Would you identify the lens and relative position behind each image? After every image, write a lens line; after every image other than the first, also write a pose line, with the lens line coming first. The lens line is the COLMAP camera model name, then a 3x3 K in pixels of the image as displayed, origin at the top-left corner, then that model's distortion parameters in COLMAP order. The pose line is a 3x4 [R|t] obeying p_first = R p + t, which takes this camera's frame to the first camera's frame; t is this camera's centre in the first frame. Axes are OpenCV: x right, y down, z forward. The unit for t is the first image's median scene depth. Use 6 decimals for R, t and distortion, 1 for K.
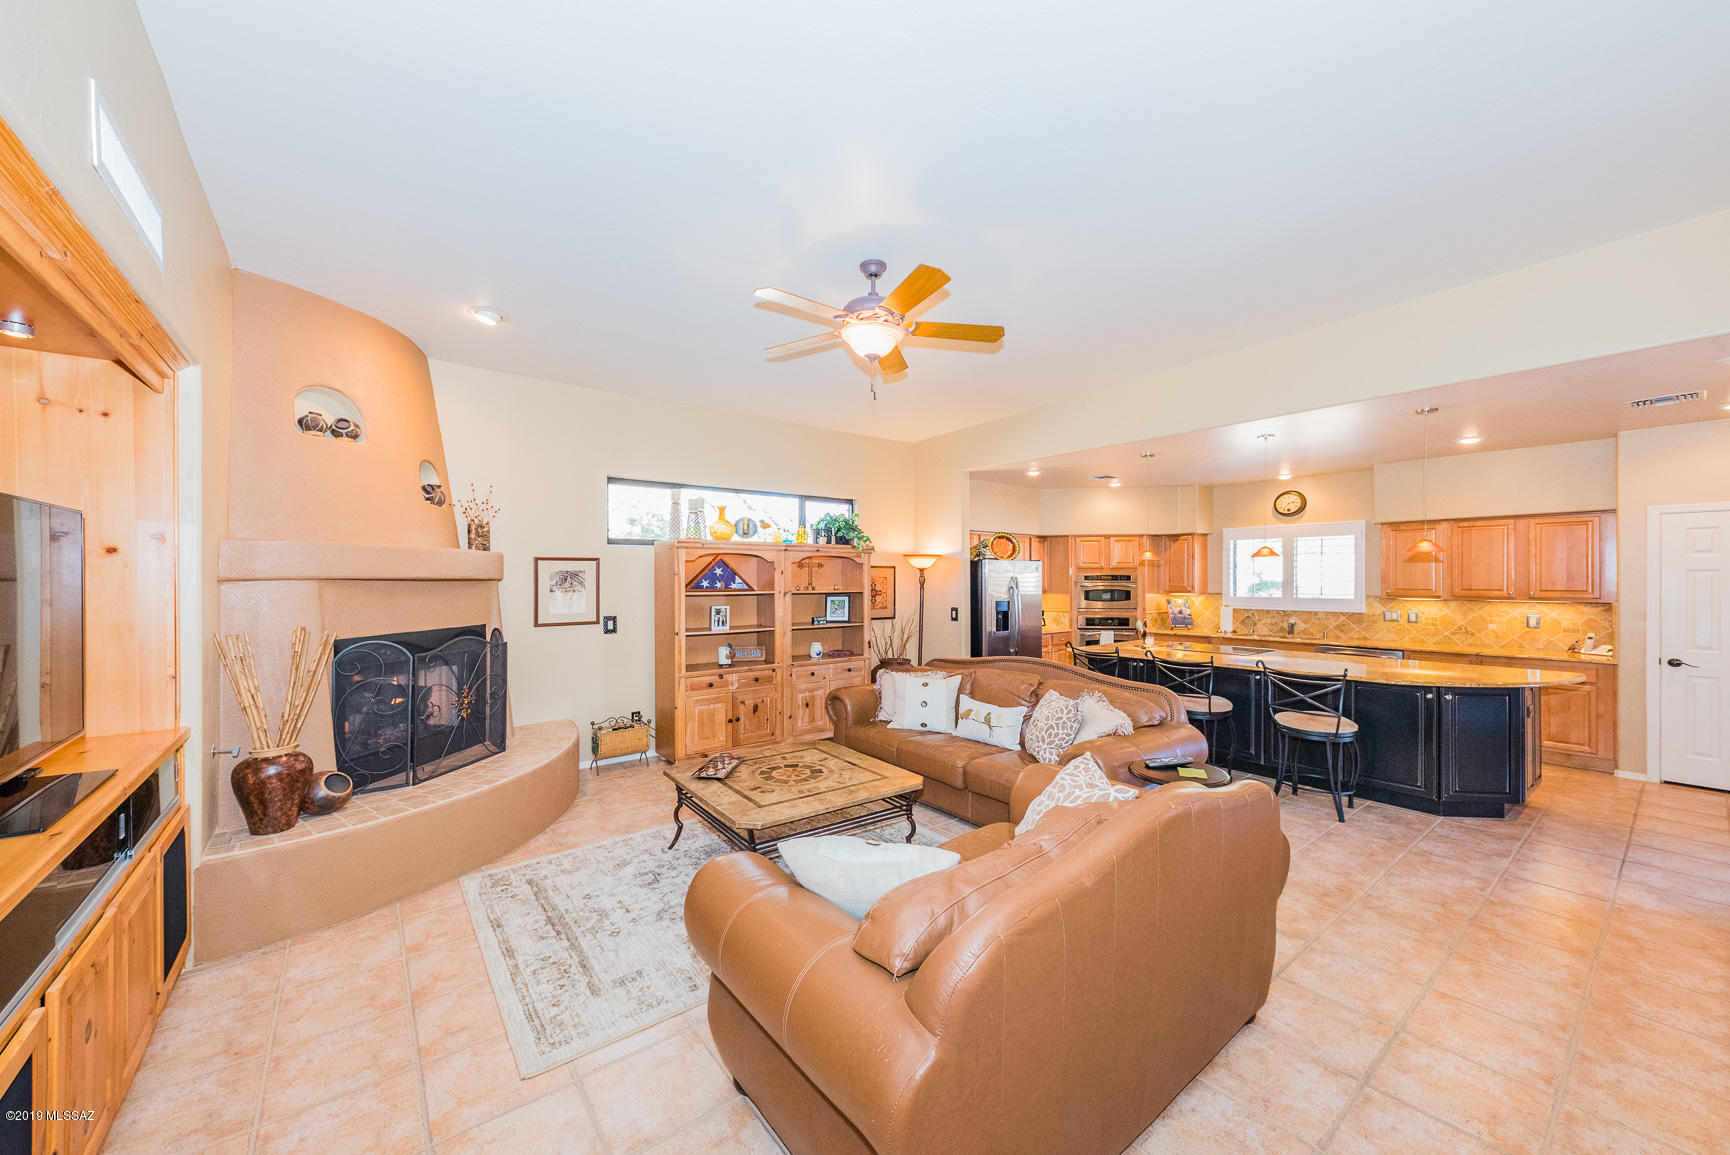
lens RADIAL K [[669.4, 0, 887.7], [0, 669.4, 578.5], [0, 0, 1]] dist [0.010929, -0.000179]
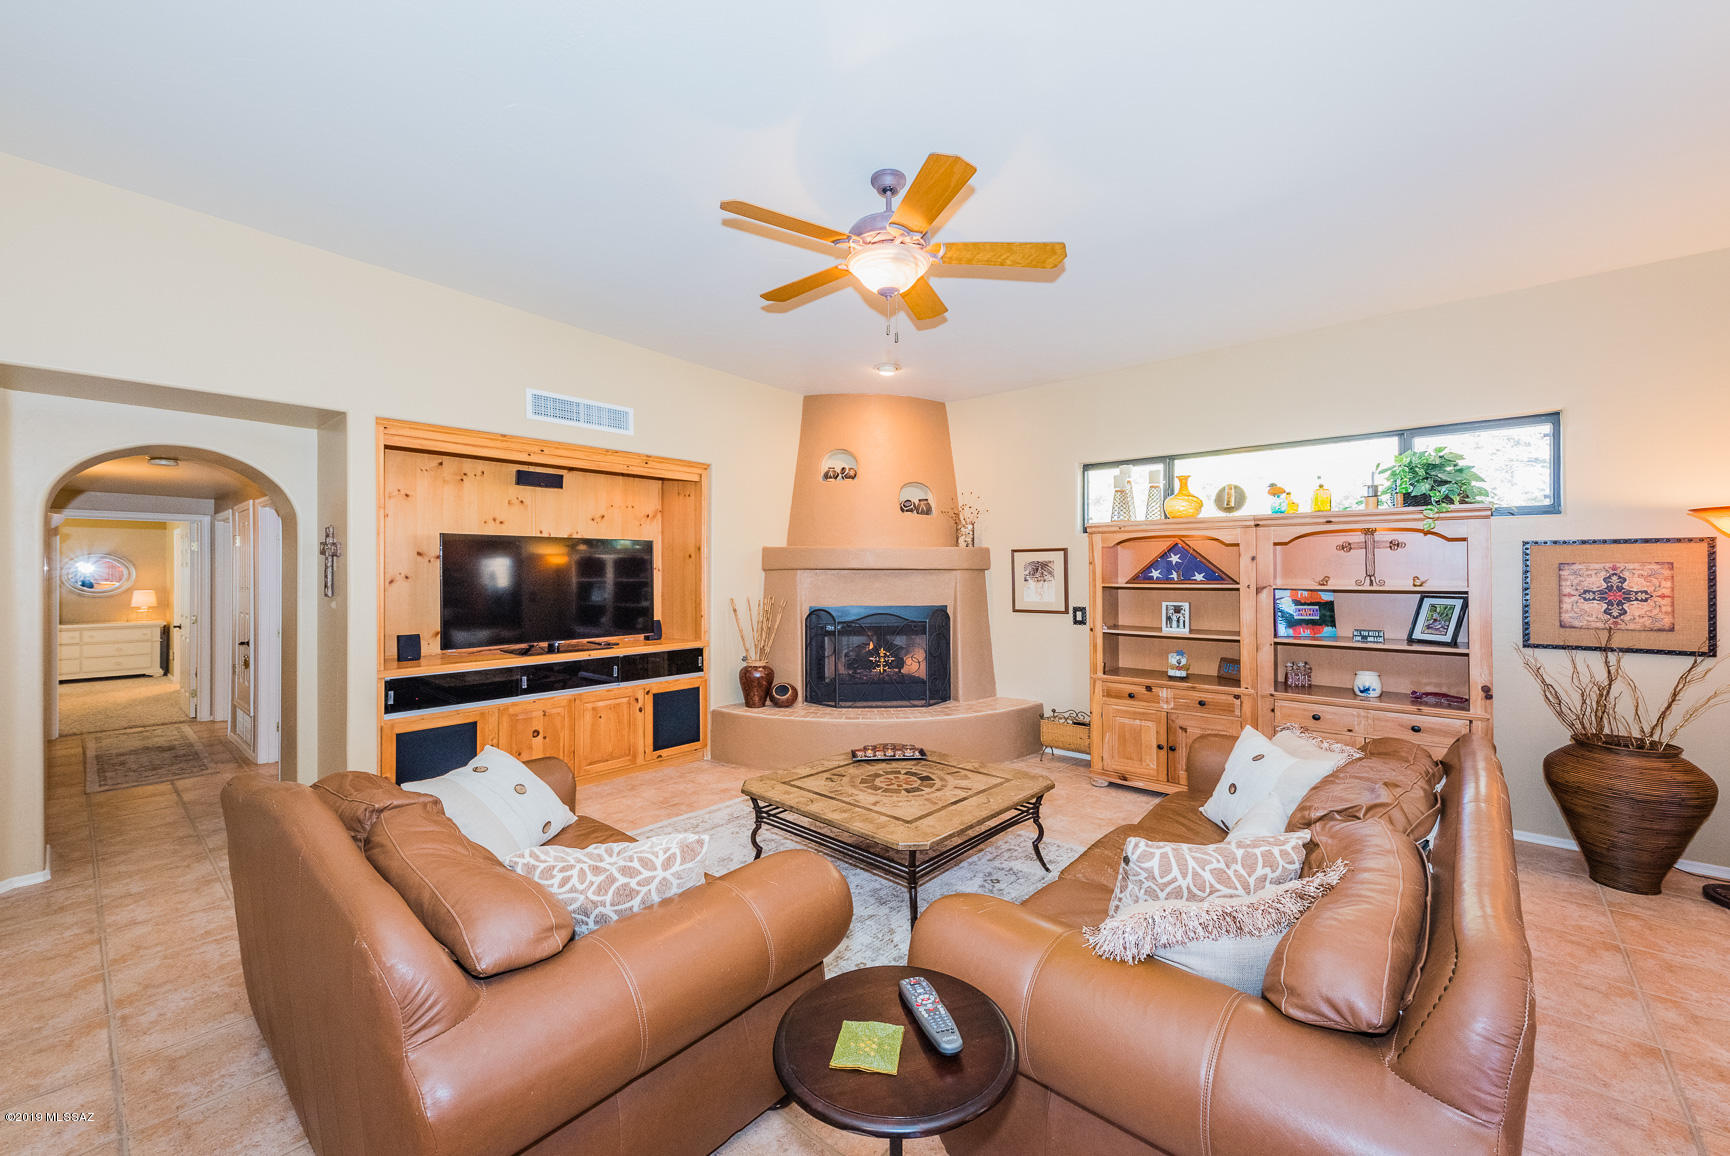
lens RADIAL K [[669.4, 0, 887.7], [0, 669.4, 579.0], [0, 0, 1]] dist [0.010929, -0.000179]
pose [[0.175826, 0.011236, -0.984357, 0.624171], [0.002823, 0.999925, 0.011918, 0.003756], [0.984417, -0.004874, 0.175781, 0.690737]]
